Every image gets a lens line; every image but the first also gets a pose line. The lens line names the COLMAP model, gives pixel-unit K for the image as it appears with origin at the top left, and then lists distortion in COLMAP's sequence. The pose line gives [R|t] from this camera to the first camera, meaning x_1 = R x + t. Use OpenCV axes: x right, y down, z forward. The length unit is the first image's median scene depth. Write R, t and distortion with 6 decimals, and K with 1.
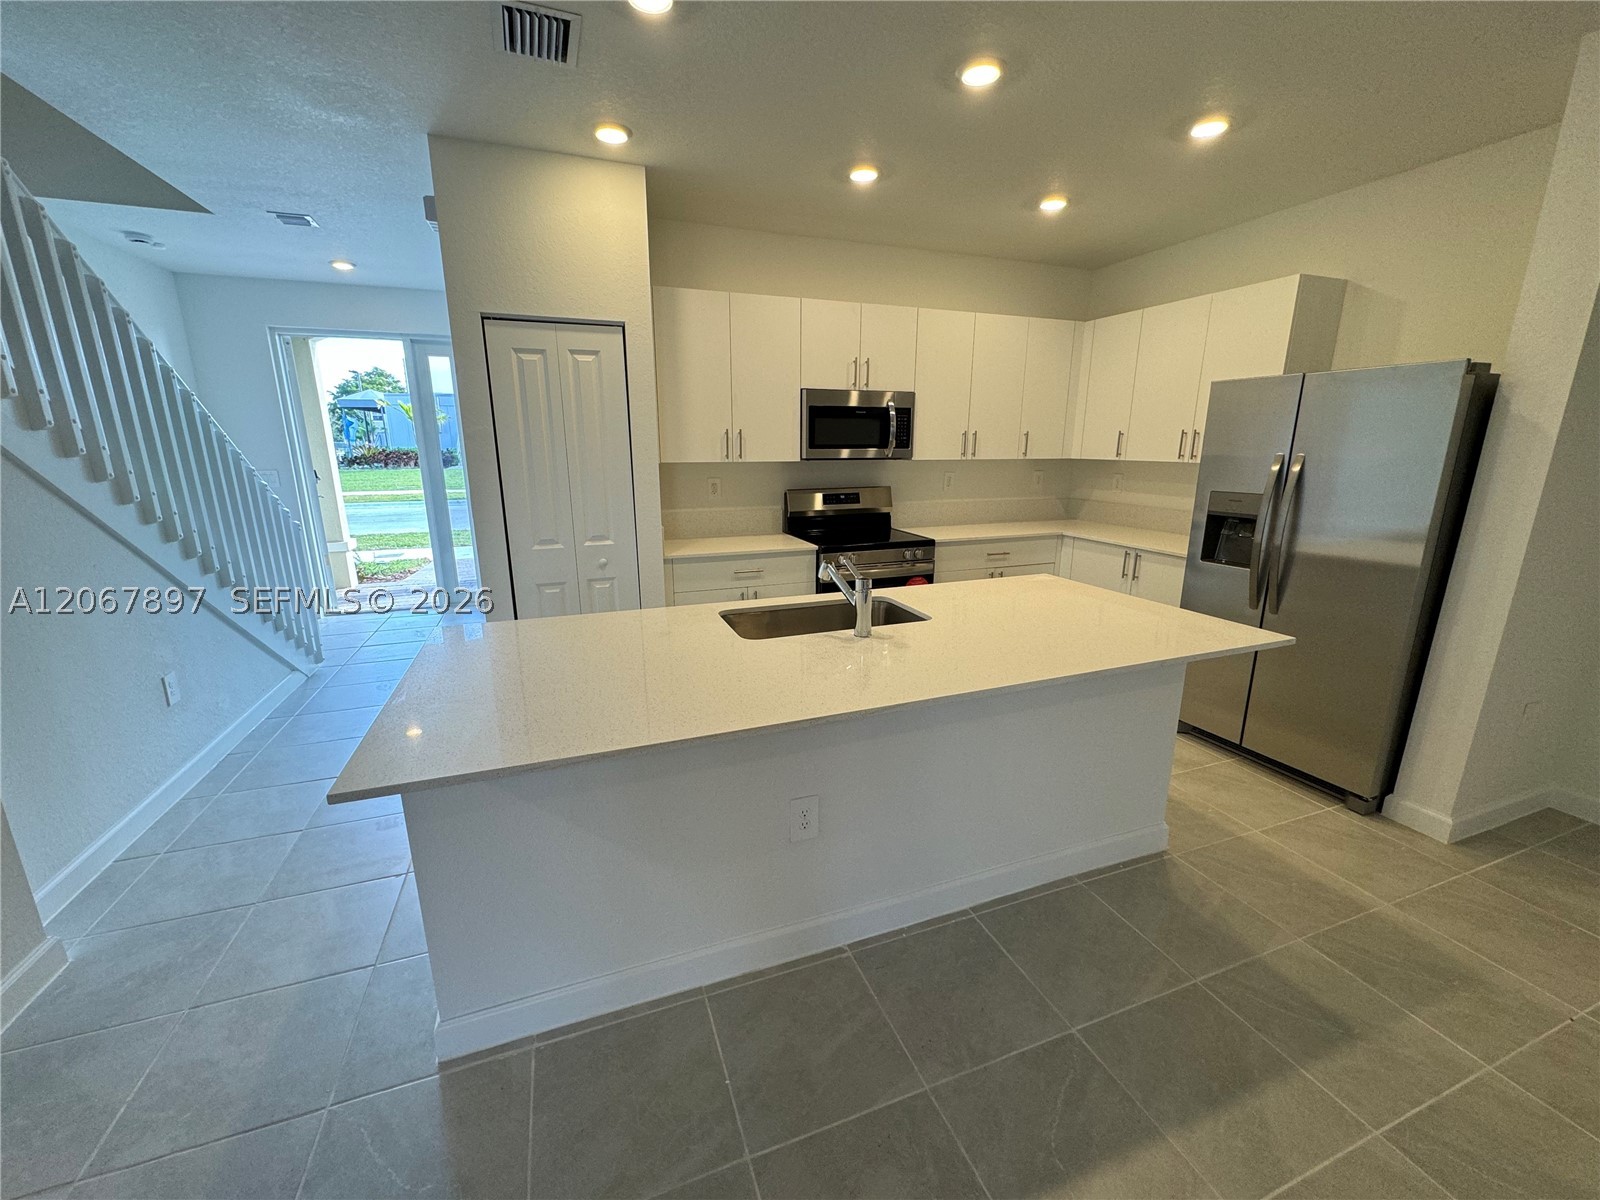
lens RADIAL K [[636.8, 0, 800.0], [0, 636.8, 600.0], [0, 0, 1]] dist [-0.001955, 0.000017]
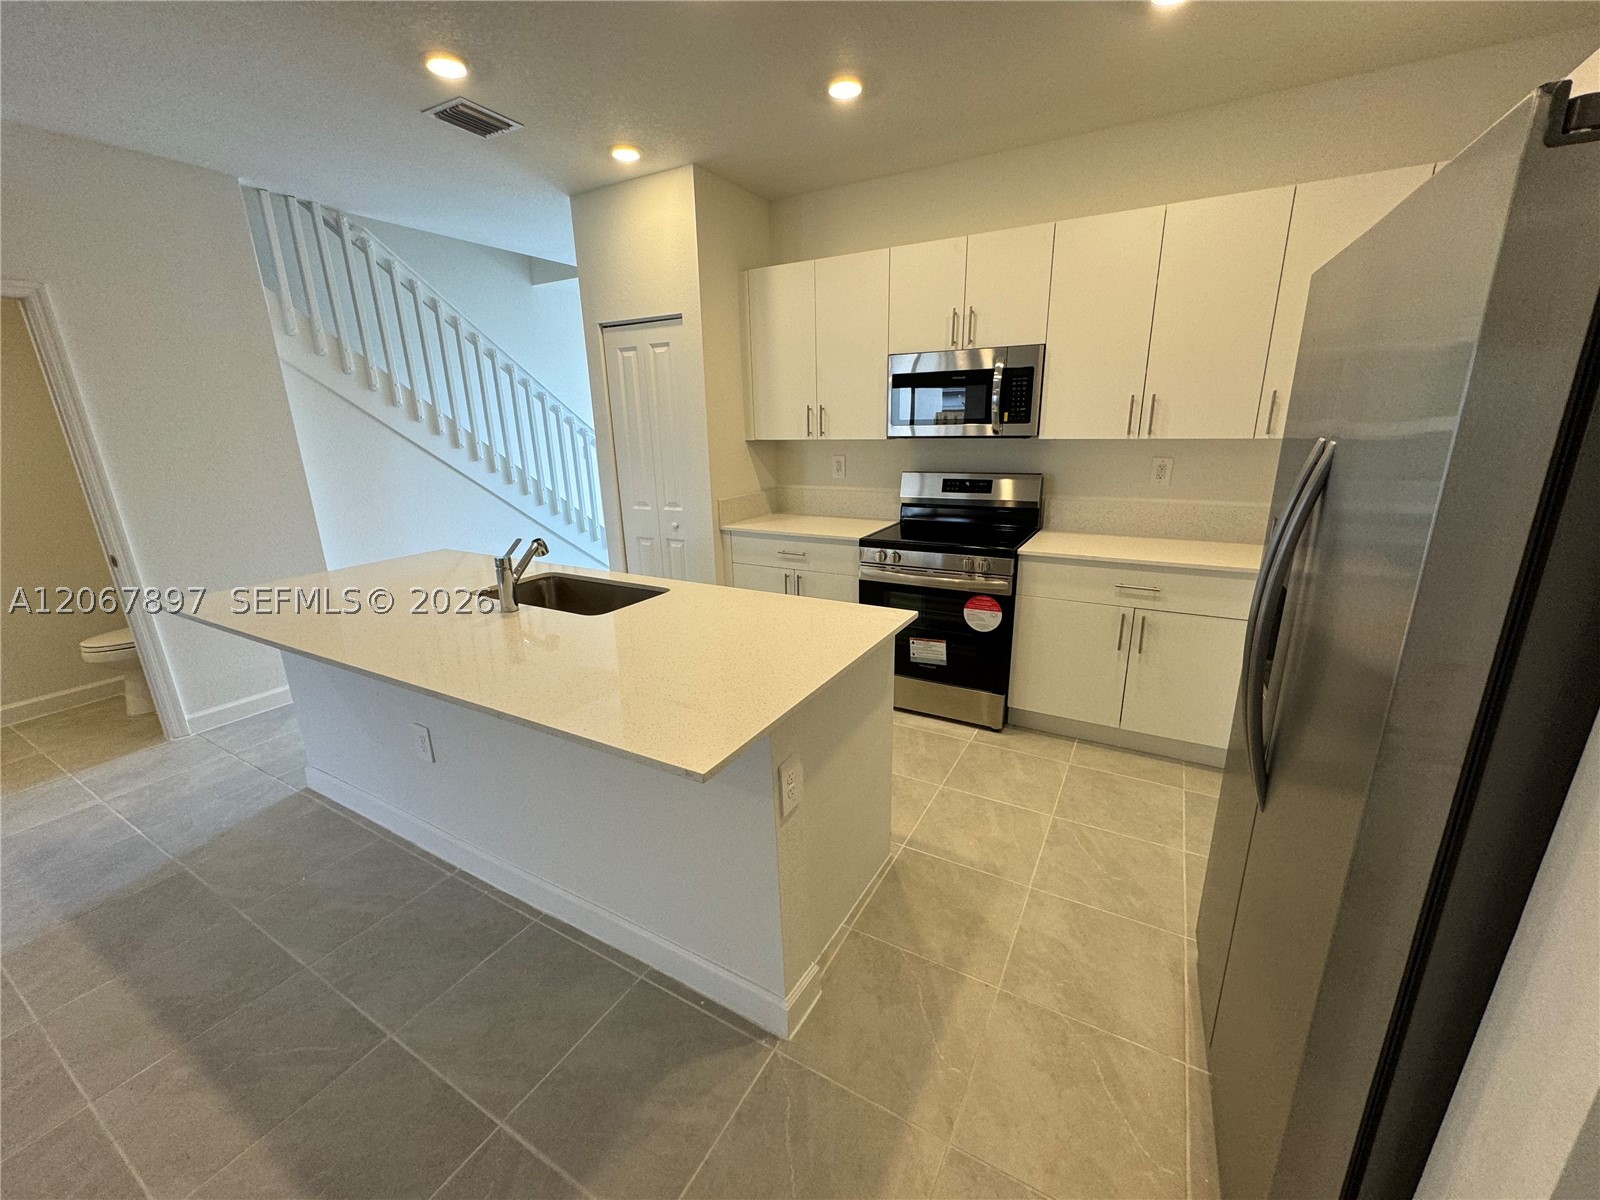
lens RADIAL K [[636.8, 0, 800.0], [0, 636.8, 600.0], [0, 0, 1]] dist [-0.001955, 0.000017]
pose [[0.638806, 0.199393, -0.743081, 0.645803], [-0.164748, 0.978881, 0.121037, -0.092317], [0.751522, 0.045102, 0.658165, 0.360687]]
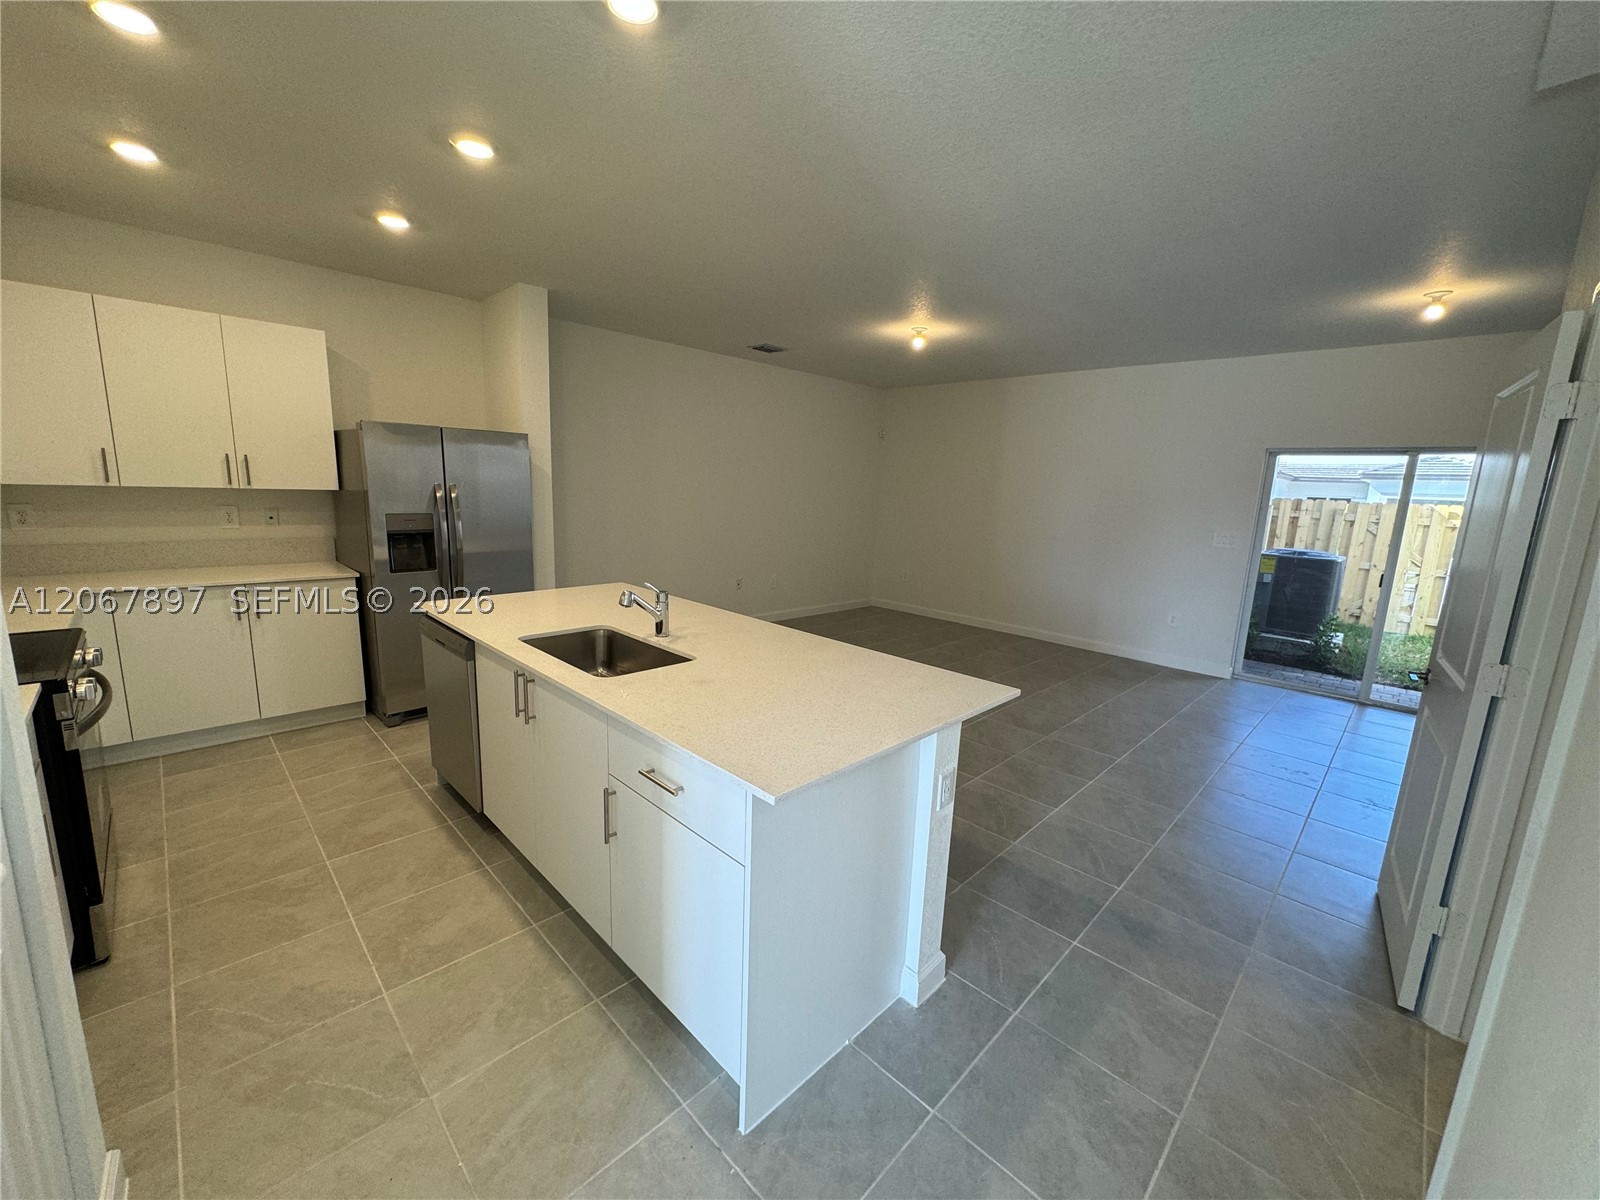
lens RADIAL K [[636.8, 0, 800.0], [0, 636.8, 600.0], [0, 0, 1]] dist [-0.001955, 0.000017]
pose [[-0.417915, -0.182010, 0.890067, -0.620834], [0.178891, 0.944057, 0.277045, -0.173087], [-0.890699, 0.275006, -0.361975, 0.648723]]
